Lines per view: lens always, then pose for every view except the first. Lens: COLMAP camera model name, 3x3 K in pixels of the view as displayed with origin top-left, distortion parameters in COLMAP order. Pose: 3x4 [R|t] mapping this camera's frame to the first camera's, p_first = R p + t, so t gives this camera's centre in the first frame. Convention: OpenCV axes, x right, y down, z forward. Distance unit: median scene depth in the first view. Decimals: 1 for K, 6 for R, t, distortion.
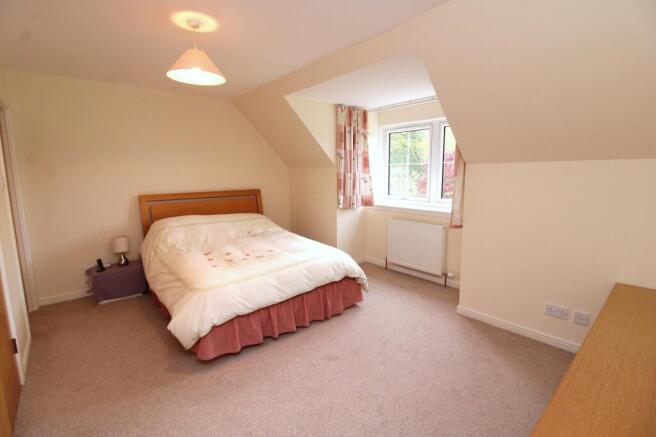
lens RADIAL K [[310.7, 0, 331.8], [0, 310.7, 215.3], [0, 0, 1]] dist [-0.003759, -0.001204]
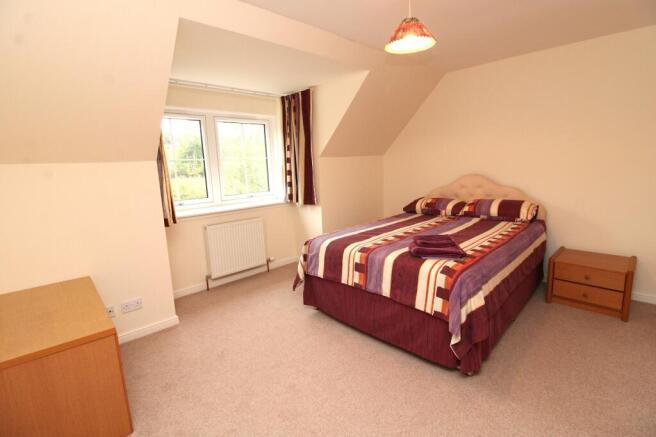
lens RADIAL K [[310.7, 0, 331.8], [0, 310.7, 215.3], [0, 0, 1]] dist [-0.003759, -0.001204]
pose [[-0.049232, -0.163360, 0.985337, -0.738223], [0.175540, 0.969762, 0.169548, -0.116714], [-0.983240, 0.181314, -0.019067, 0.818505]]
